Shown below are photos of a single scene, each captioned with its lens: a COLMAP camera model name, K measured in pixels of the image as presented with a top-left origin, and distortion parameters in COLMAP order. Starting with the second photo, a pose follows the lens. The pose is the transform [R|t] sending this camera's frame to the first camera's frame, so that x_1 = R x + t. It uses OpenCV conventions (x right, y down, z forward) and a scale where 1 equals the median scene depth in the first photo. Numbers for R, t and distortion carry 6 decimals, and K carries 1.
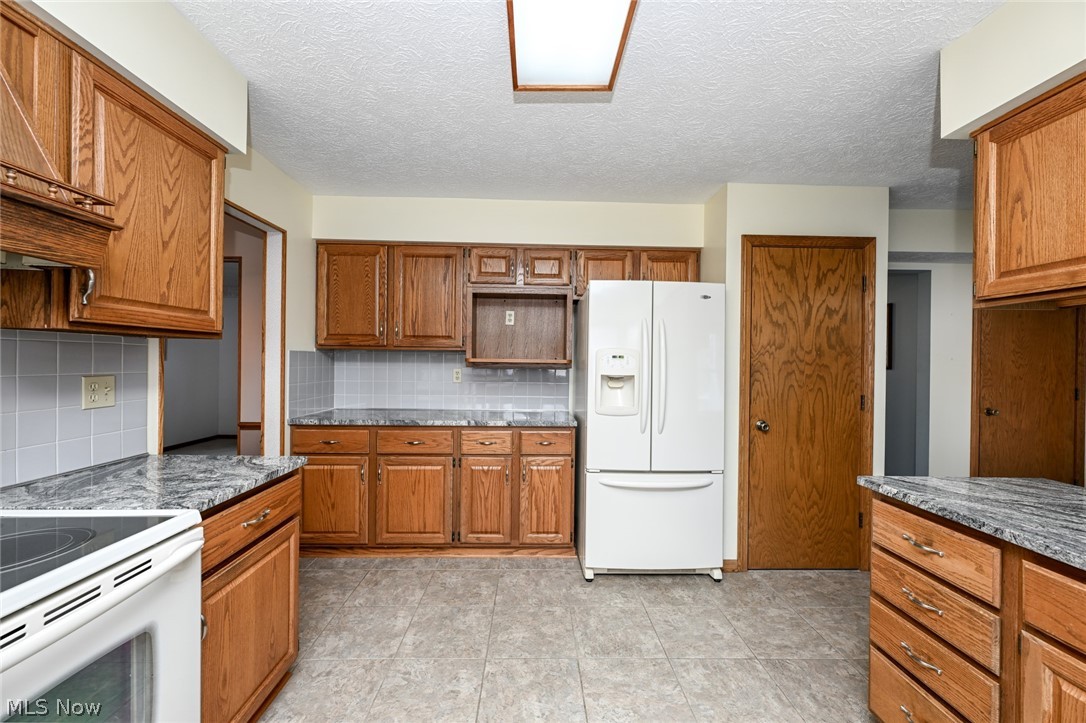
lens RADIAL K [[434.6, 0, 539.6], [0, 434.6, 362.1], [0, 0, 1]] dist [0.000082, -0.000102]
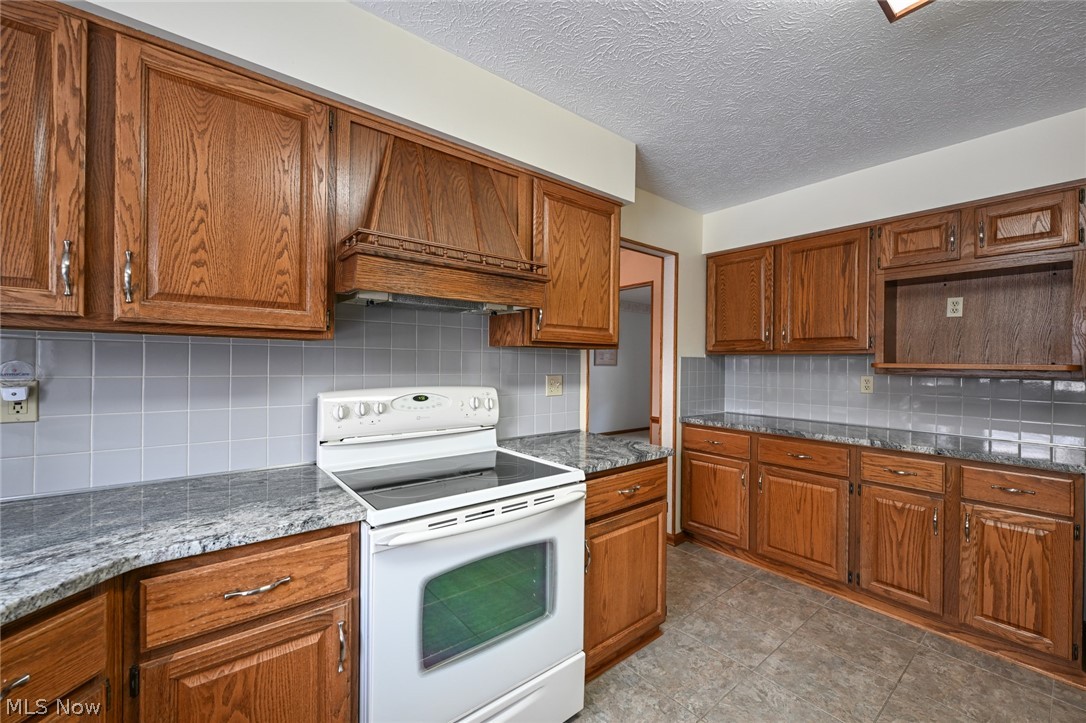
lens RADIAL K [[434.6, 0, 536.4], [0, 434.6, 362.1], [0, 0, 1]] dist [0.000082, -0.000102]
pose [[0.596674, -0.005949, -0.802462, 0.115194], [-0.005671, 0.999916, -0.011630, 0.002145], [0.802464, 0.011490, 0.596590, 0.014048]]
